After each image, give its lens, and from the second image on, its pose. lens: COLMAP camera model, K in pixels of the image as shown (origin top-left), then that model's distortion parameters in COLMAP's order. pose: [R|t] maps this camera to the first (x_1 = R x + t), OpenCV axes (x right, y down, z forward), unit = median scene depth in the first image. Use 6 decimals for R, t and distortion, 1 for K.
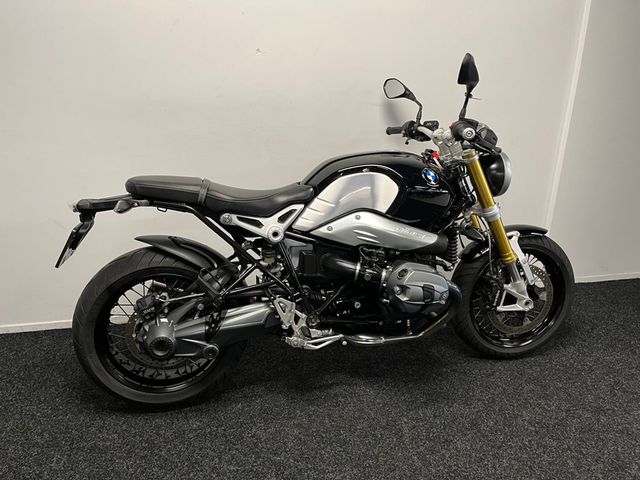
lens RADIAL K [[481.4, 0, 322.9], [0, 481.4, 232.7], [0, 0, 1]] dist [0.082439, -0.102752]
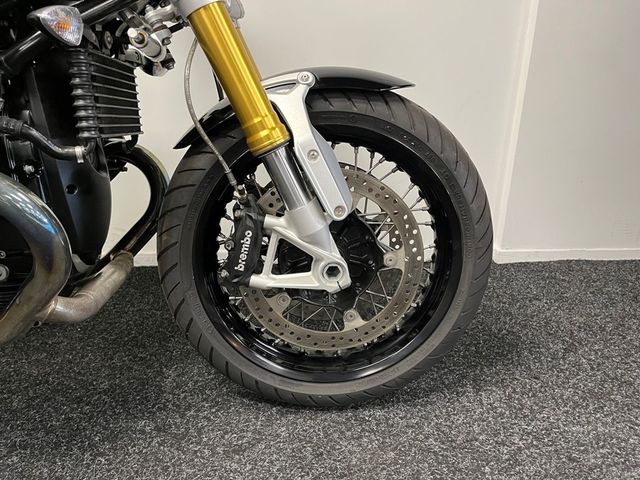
lens RADIAL K [[481.4, 0, 322.9], [0, 481.4, 232.7], [0, 0, 1]] dist [0.082439, -0.102752]
pose [[0.988666, 0.049695, -0.141667, 0.525803], [-0.047142, 0.998661, 0.021327, 0.122968], [0.142537, -0.014407, 0.989685, 0.719886]]
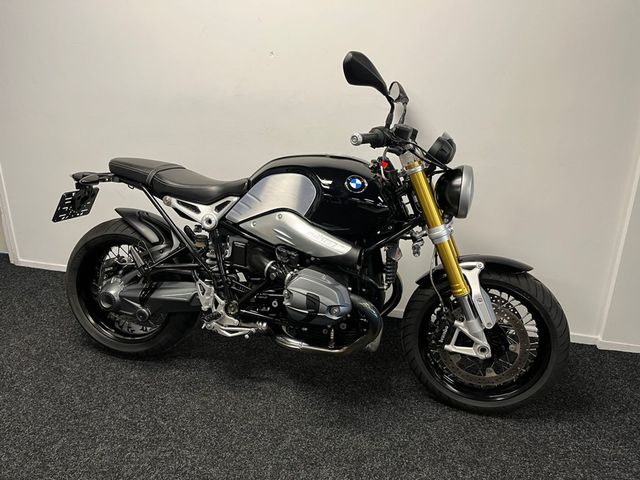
lens RADIAL K [[481.4, 0, 322.9], [0, 481.4, 232.7], [0, 0, 1]] dist [0.082439, -0.102752]
pose [[0.891388, 0.149027, -0.428040, 0.570421], [-0.155856, 0.987592, 0.019273, -0.031031], [0.425601, 0.049533, 0.903554, 0.130302]]
